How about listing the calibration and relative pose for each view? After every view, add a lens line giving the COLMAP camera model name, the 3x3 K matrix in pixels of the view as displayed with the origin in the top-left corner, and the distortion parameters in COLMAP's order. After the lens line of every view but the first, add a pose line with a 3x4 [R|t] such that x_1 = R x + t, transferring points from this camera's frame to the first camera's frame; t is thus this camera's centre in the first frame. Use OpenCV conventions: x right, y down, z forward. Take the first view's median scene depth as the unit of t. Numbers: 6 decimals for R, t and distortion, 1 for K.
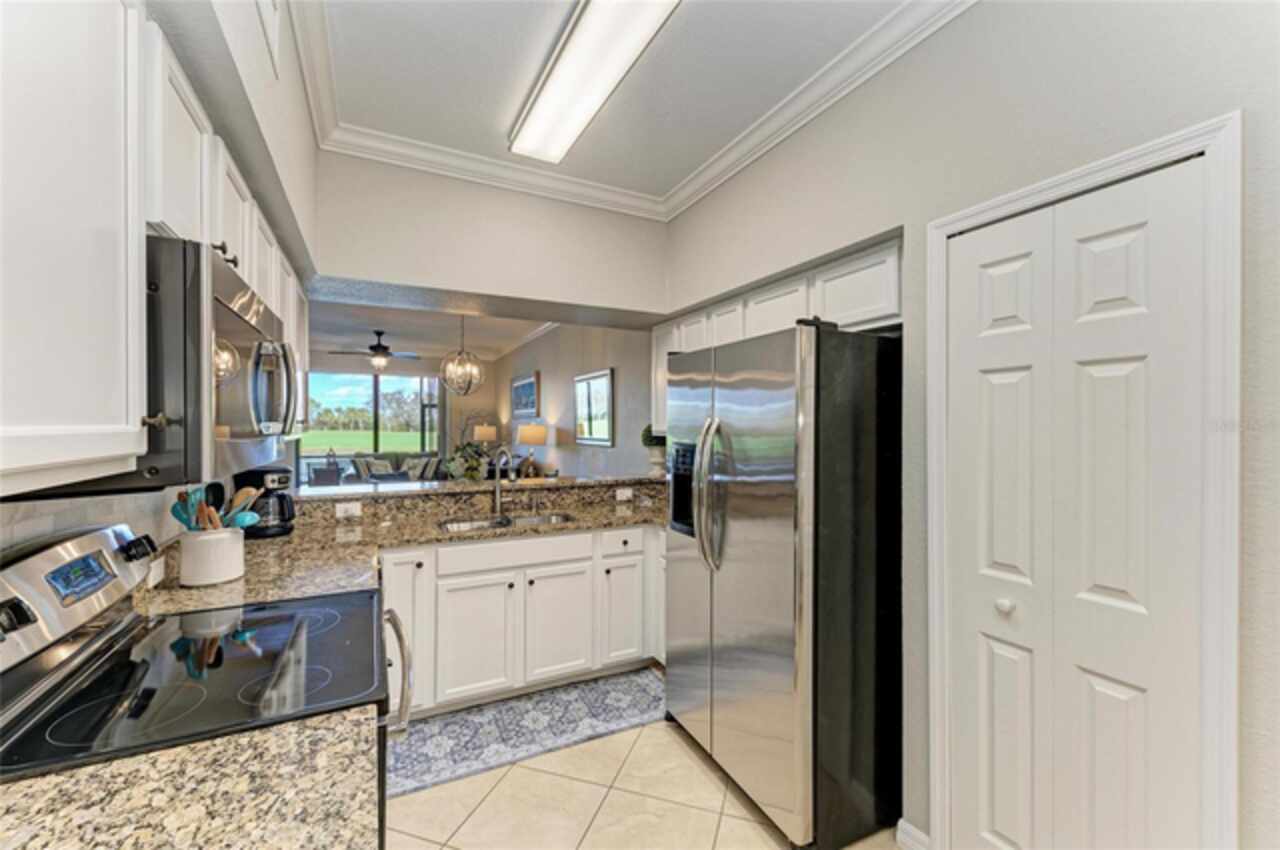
lens RADIAL K [[547.3, 0, 632.5], [0, 547.3, 421.7], [0, 0, 1]] dist [0.019824, -0.003475]
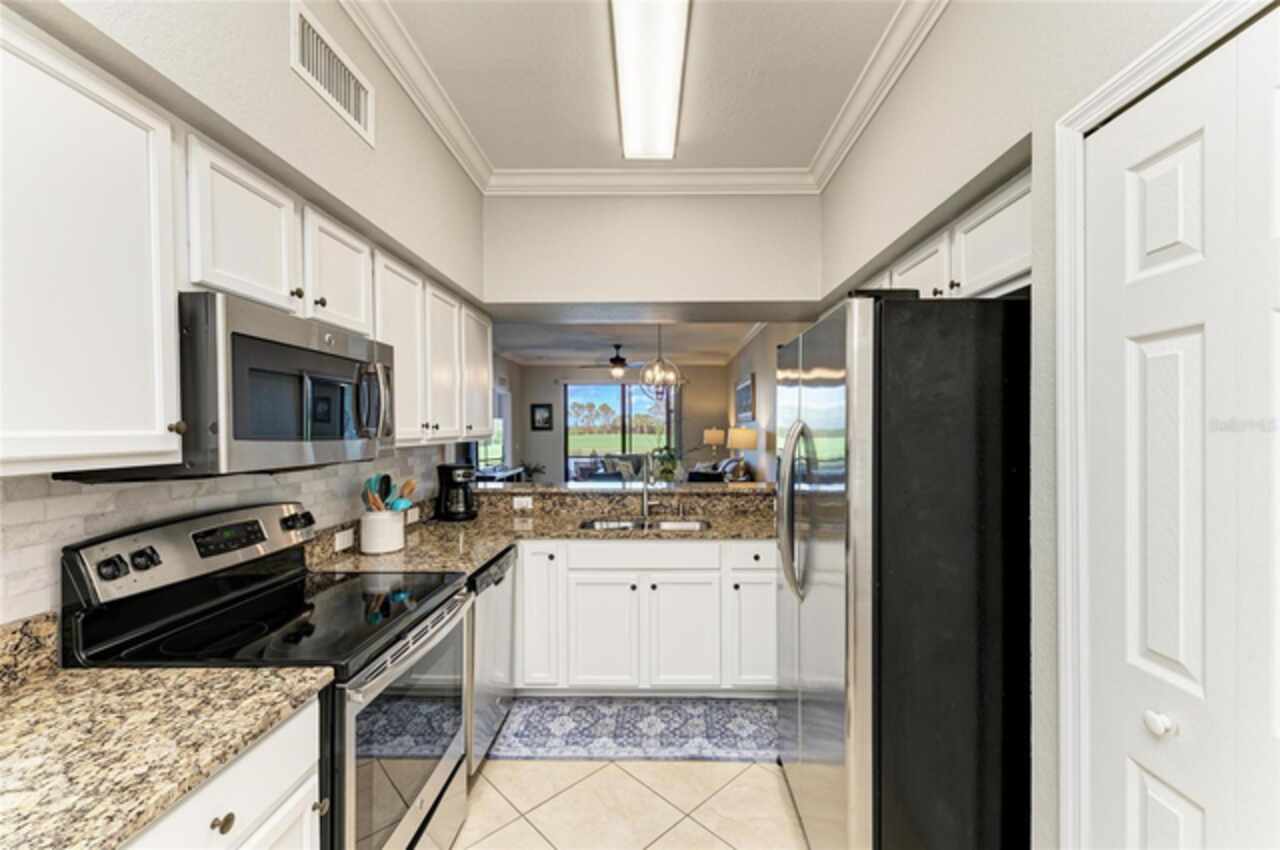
lens RADIAL K [[547.3, 0, 633.7], [0, 547.3, 430.3], [0, 0, 1]] dist [0.019824, -0.003475]
pose [[0.879344, -0.003193, -0.476176, 0.267351], [0.007319, 0.999950, 0.006811, 0.001555], [0.476130, -0.009474, 0.879324, 0.112357]]
